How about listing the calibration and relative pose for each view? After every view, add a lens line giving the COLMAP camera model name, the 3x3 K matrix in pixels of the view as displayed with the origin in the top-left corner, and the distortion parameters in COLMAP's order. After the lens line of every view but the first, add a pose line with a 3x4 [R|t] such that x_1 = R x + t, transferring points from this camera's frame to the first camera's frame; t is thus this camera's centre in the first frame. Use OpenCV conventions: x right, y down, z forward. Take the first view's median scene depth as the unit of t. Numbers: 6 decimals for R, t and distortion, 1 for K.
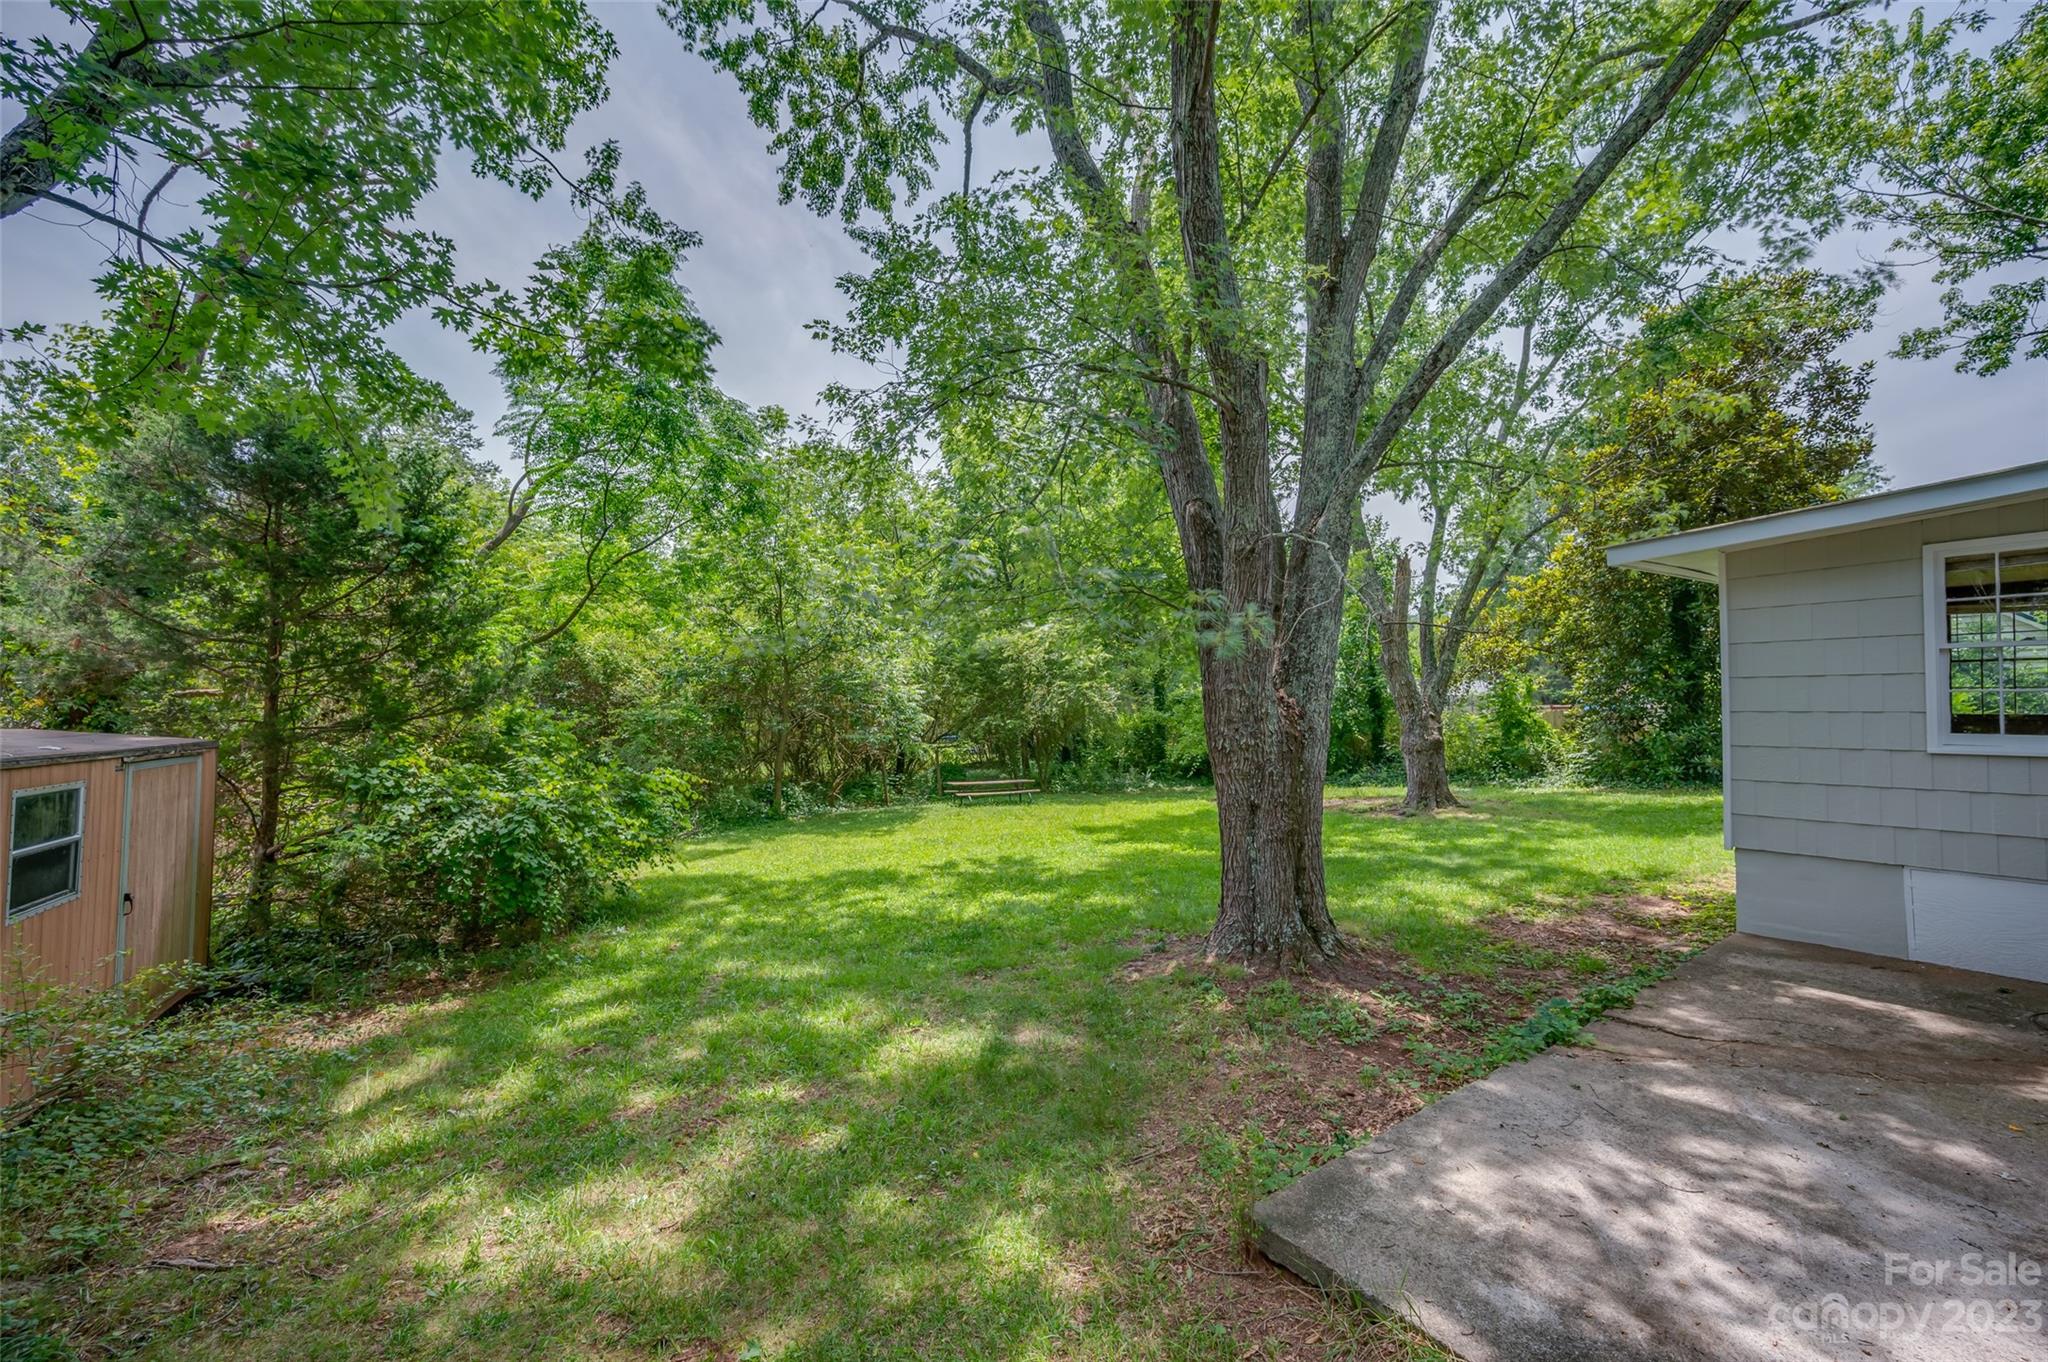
lens RADIAL K [[803.6, 0, 1030.4], [0, 803.6, 689.8], [0, 0, 1]] dist [0.000429, -0.000589]
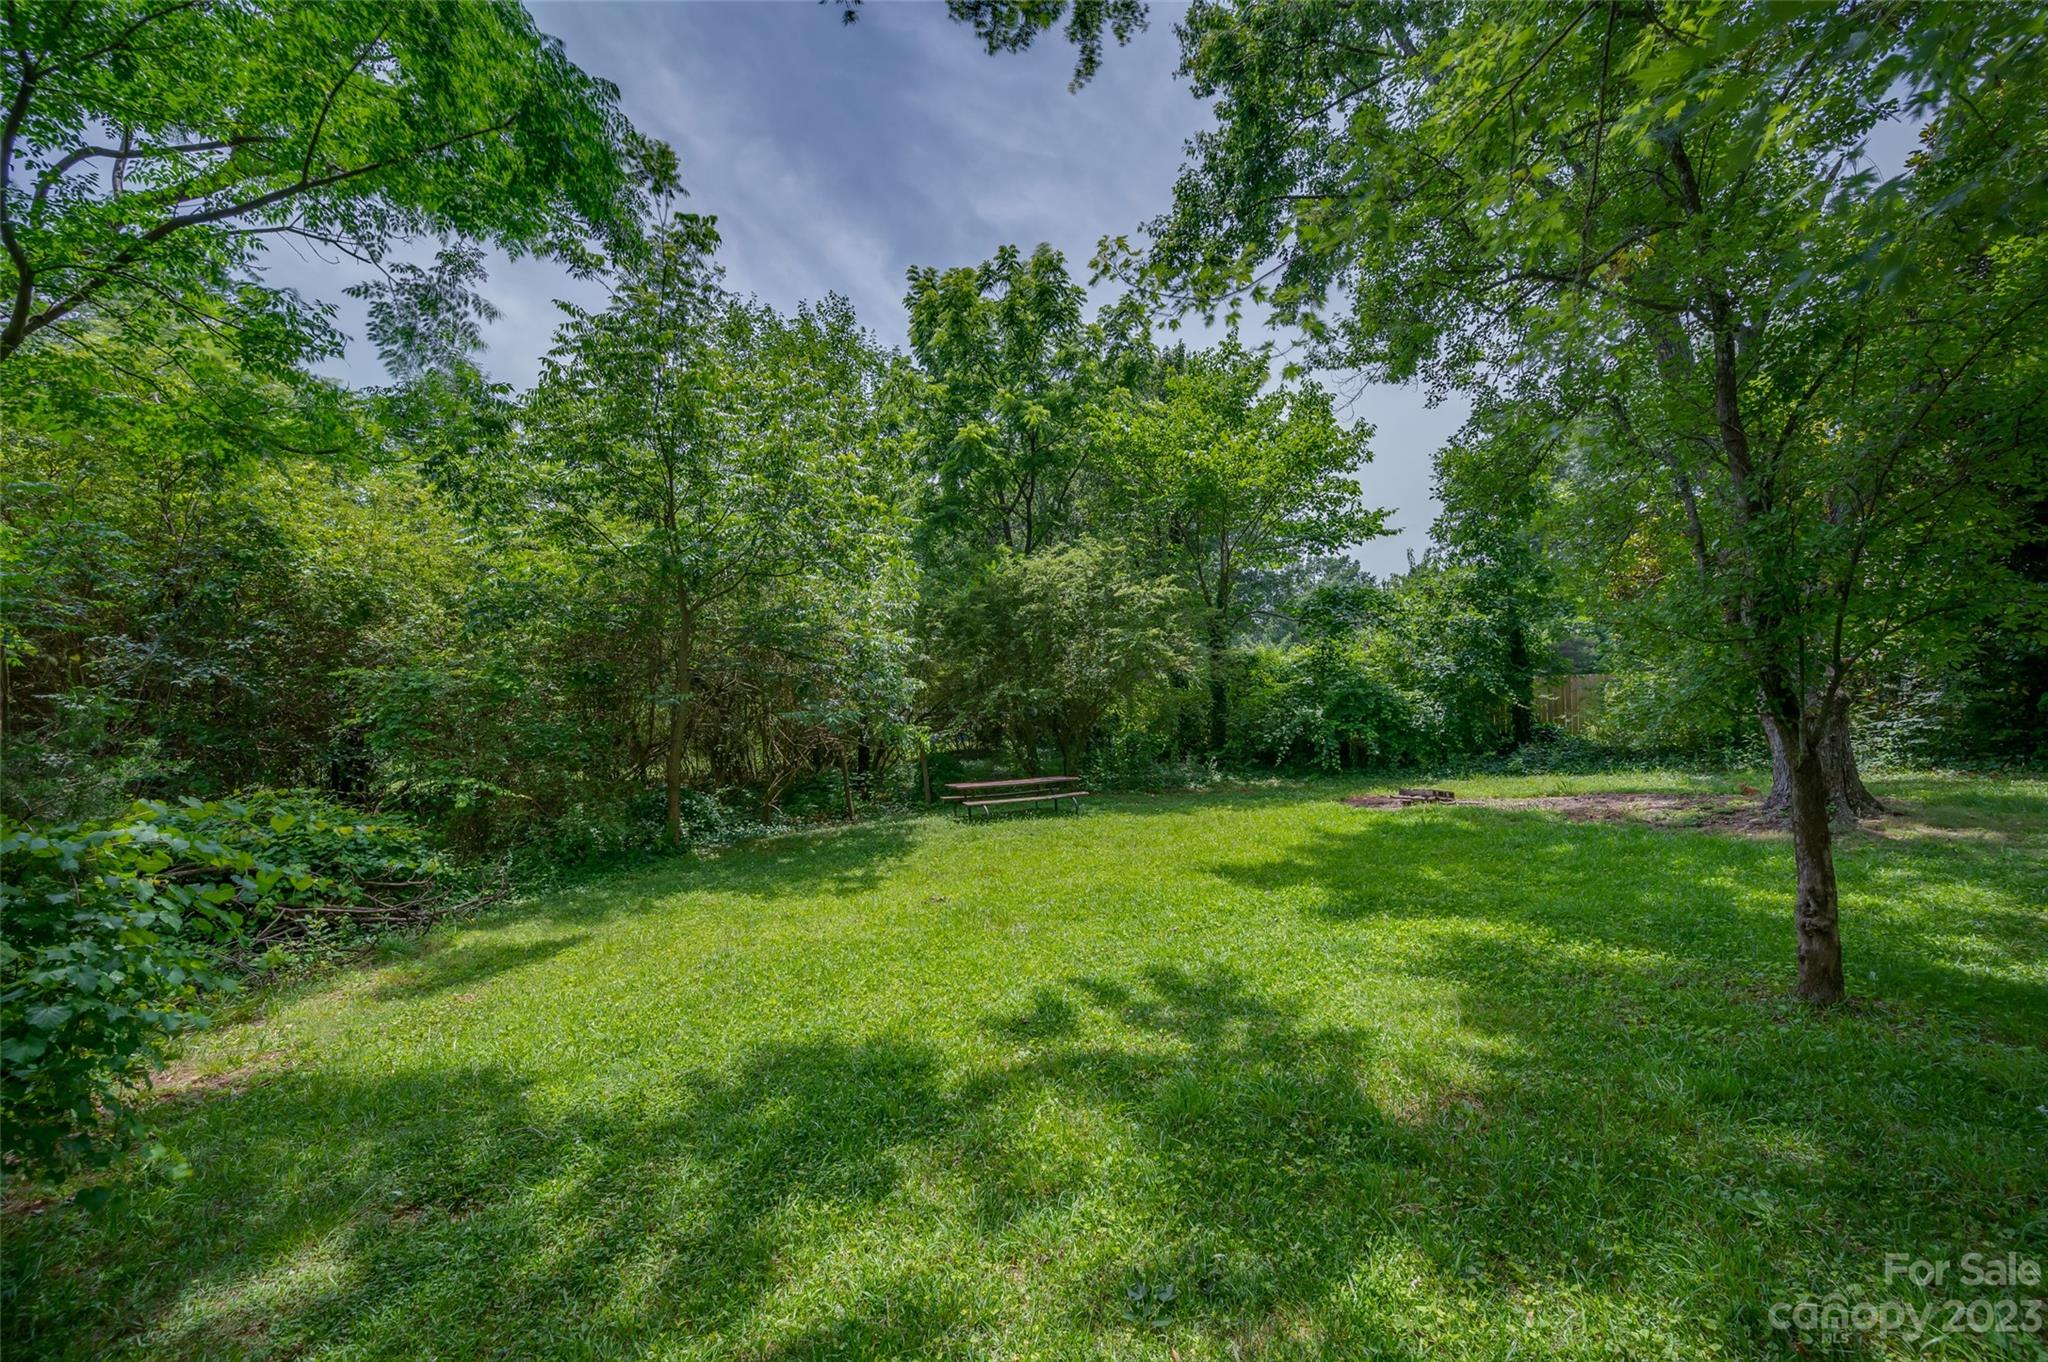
lens RADIAL K [[803.6, 0, 1030.4], [0, 803.6, 689.8], [0, 0, 1]] dist [0.000429, -0.000589]
pose [[0.997397, -0.014623, 0.070604, -0.159801], [0.013277, 0.999722, 0.019494, 0.053967], [-0.070869, -0.018505, 0.997314, 0.694514]]
